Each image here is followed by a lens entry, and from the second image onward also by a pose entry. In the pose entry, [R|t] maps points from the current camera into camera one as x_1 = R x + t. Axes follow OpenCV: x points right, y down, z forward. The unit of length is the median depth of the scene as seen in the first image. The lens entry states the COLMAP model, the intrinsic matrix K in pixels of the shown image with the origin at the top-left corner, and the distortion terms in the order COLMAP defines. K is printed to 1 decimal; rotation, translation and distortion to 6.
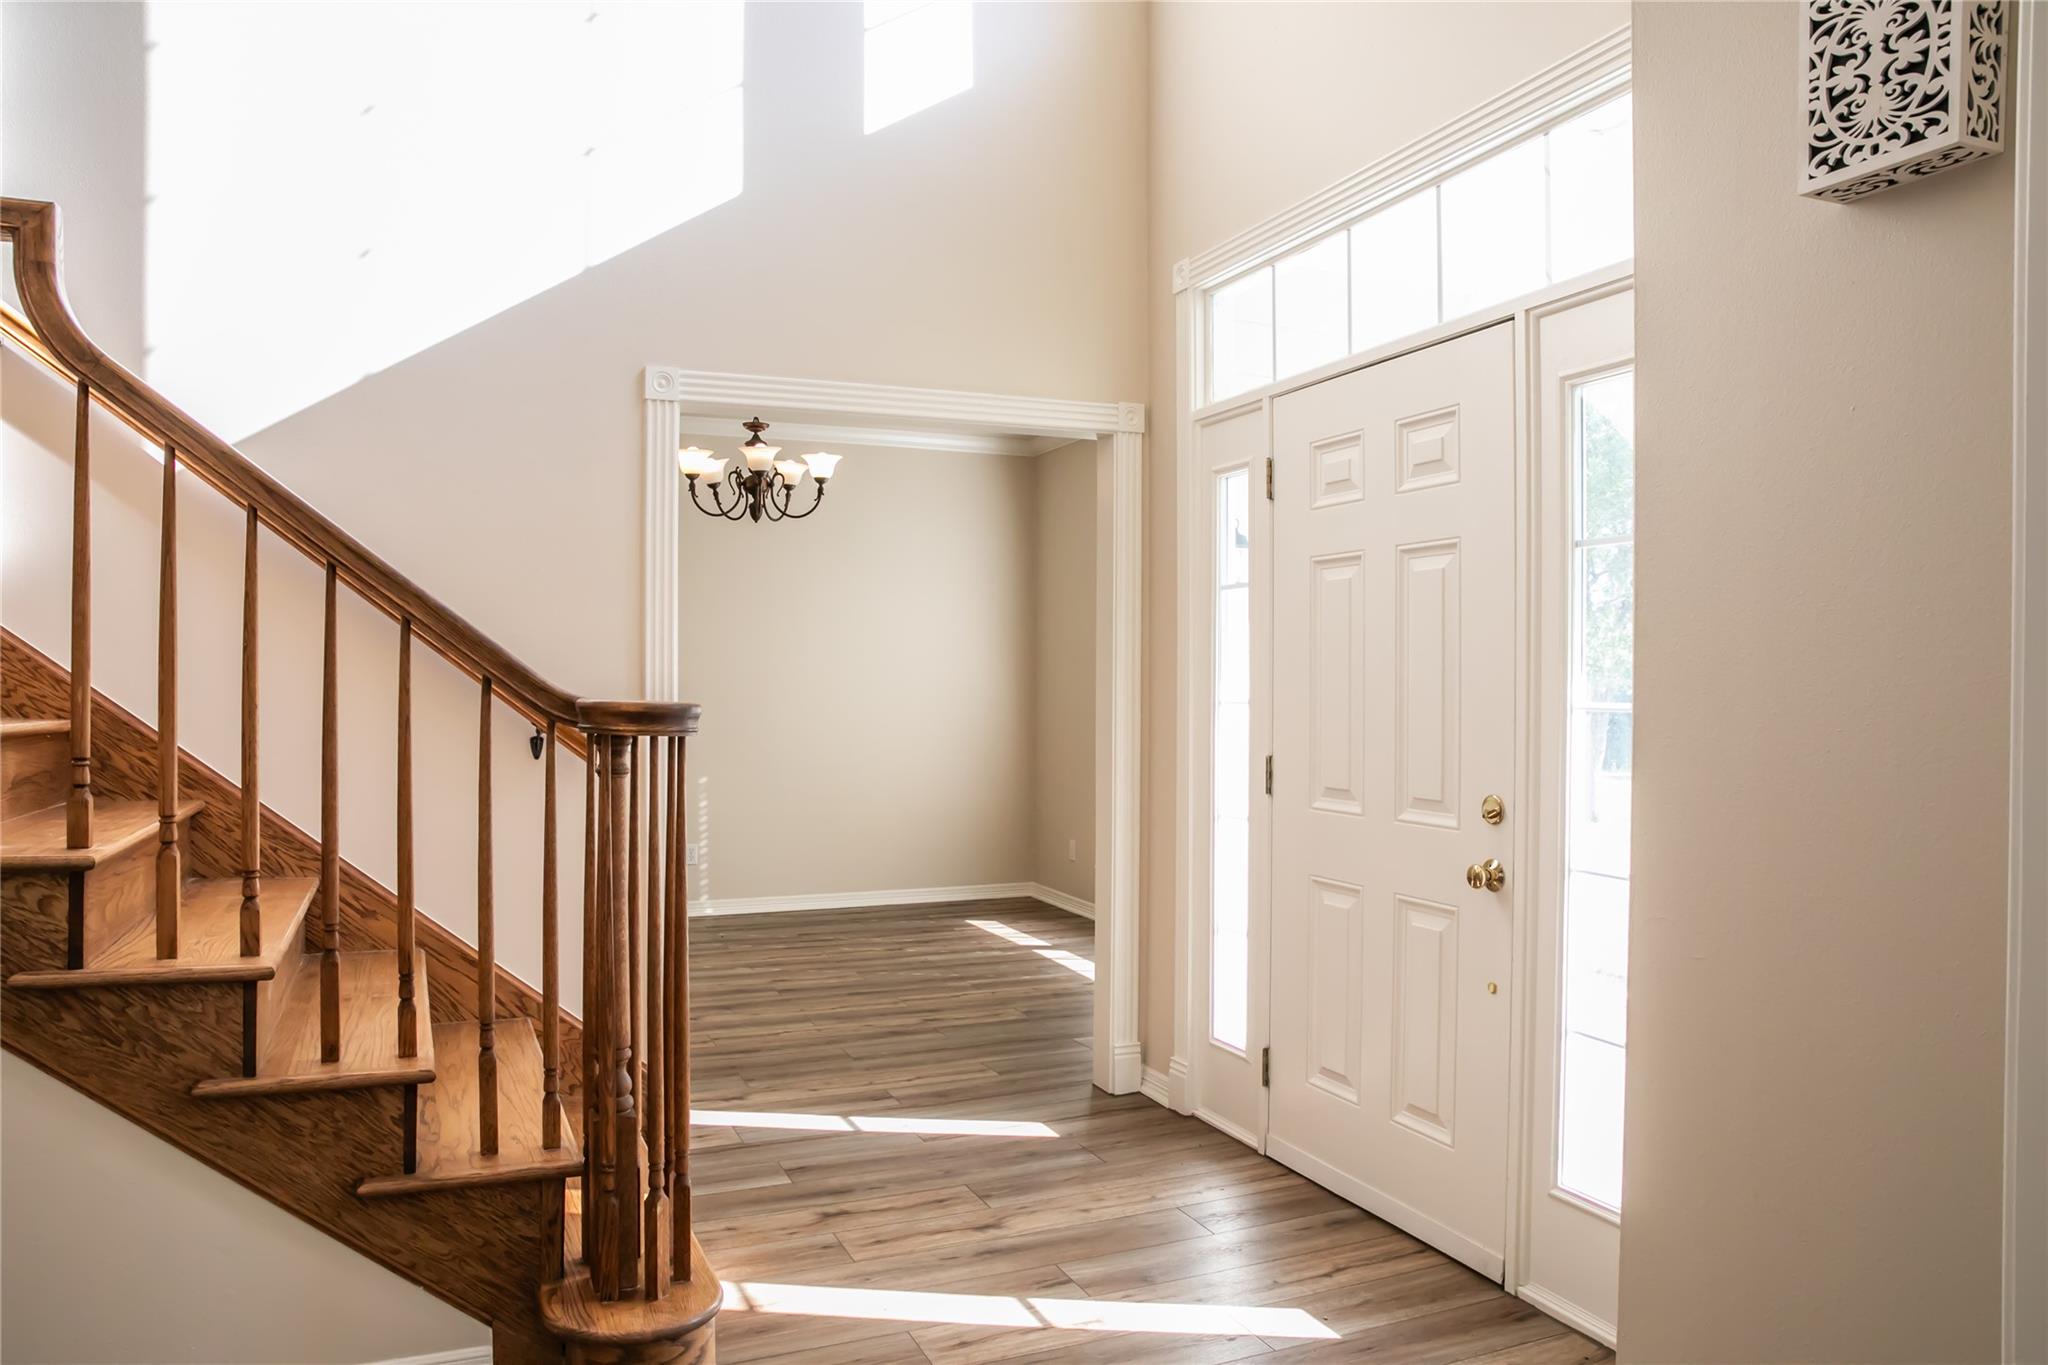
lens RADIAL K [[1418.2, 0, 1024.0], [0, 1418.2, 682.5], [0, 0, 1]] dist [-0.000933, 0.000680]
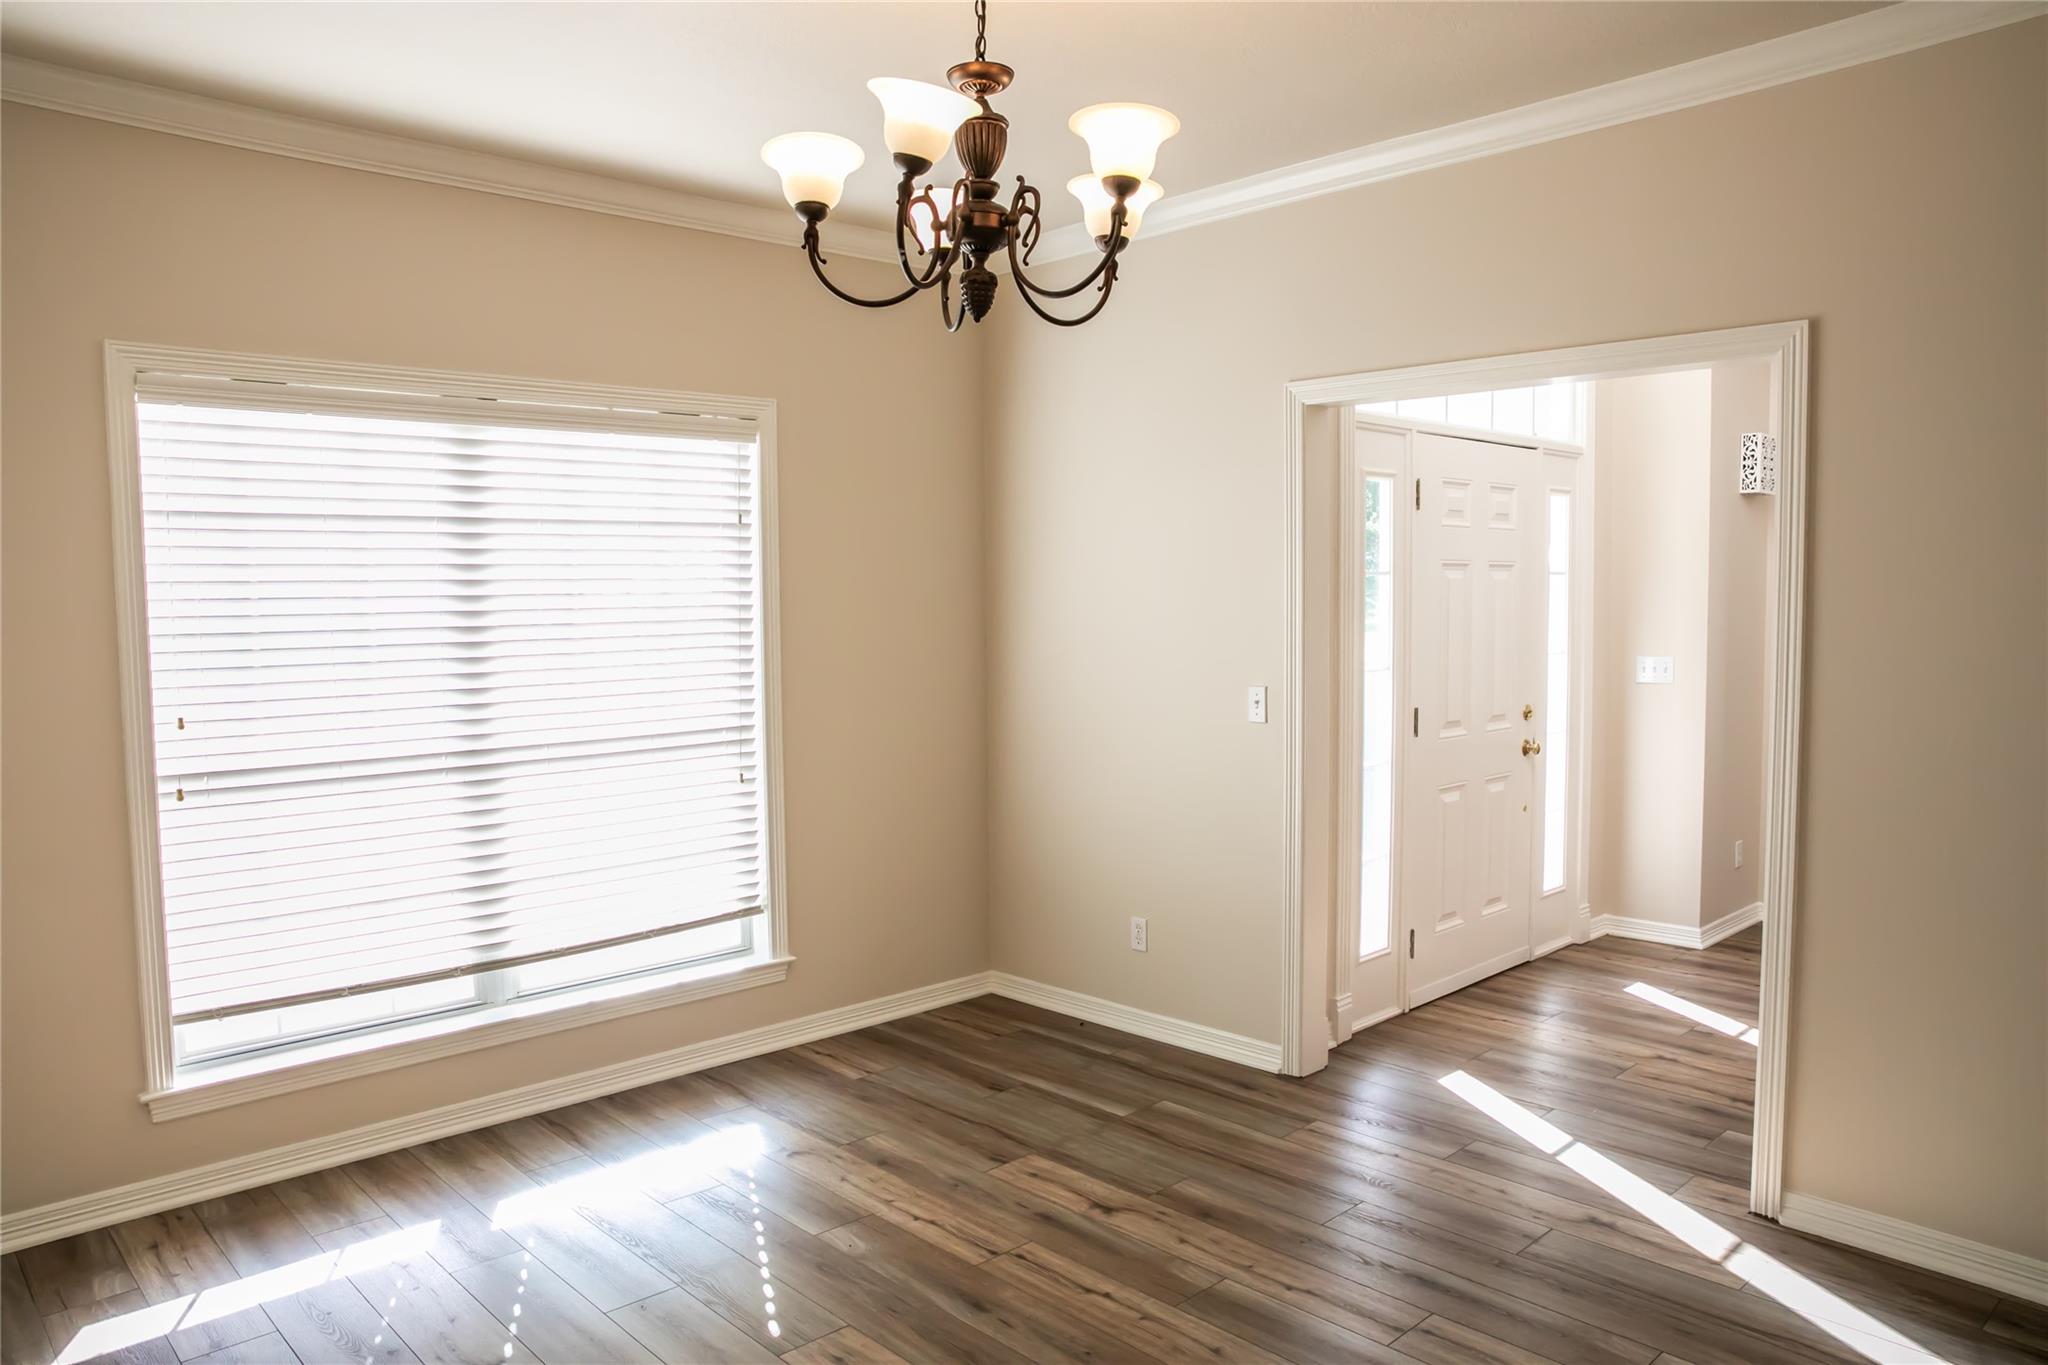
lens RADIAL K [[1327.0, 0, 1029.8], [0, 1327.0, 708.7], [0, 0, 1]] dist [-0.075757, -0.002477]
pose [[-0.333280, -0.066456, 0.940483, -0.878116], [0.015827, 0.996978, 0.076057, -0.046278], [-0.942695, 0.040233, -0.331221, 1.799941]]
